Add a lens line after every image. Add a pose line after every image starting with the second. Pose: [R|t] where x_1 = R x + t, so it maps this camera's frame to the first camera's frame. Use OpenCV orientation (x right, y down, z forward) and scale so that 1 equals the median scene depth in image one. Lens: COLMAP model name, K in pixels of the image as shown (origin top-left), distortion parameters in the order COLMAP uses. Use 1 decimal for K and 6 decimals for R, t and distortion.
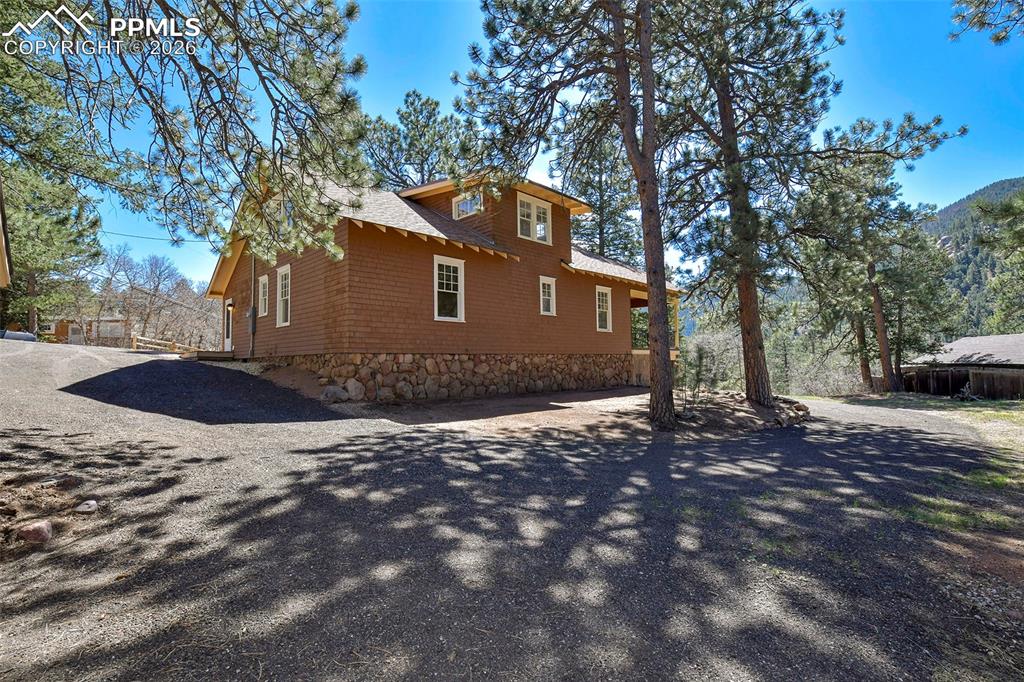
lens RADIAL K [[471.4, 0, 512.0], [0, 471.4, 342.8], [0, 0, 1]] dist [-0.003463, -0.000362]
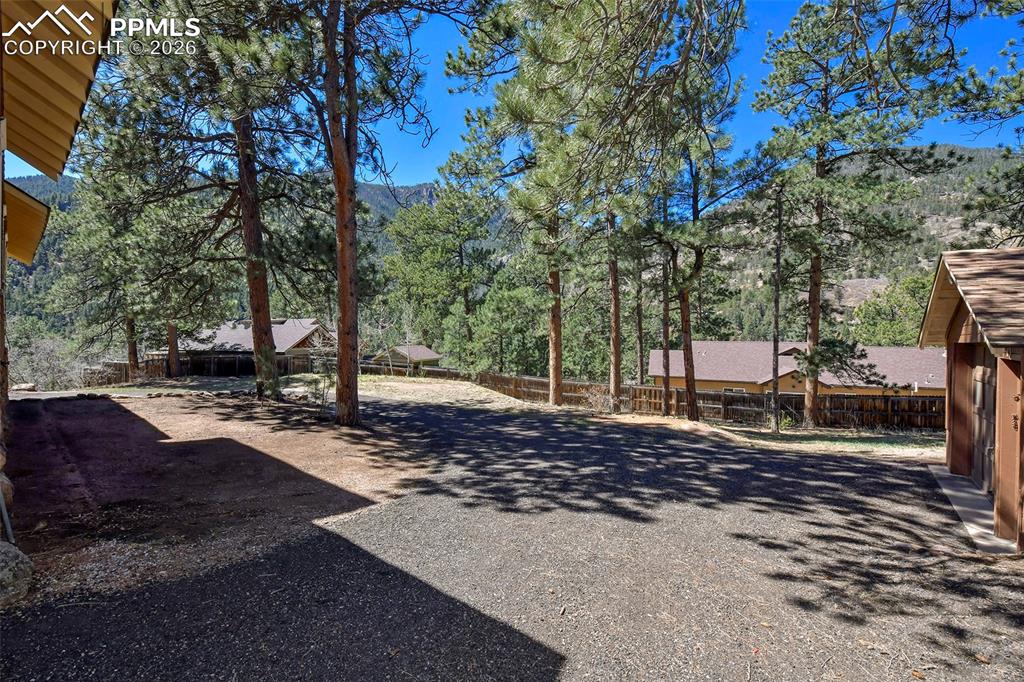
lens RADIAL K [[412.9, 0, 512.0], [0, 412.9, 342.5], [0, 0, 1]] dist [0.000502, 0.000133]
pose [[-0.113547, -0.002676, 0.993529, -1.991854], [-0.049984, 0.998745, -0.003022, -0.110606], [-0.992274, -0.050004, -0.113539, 2.312094]]
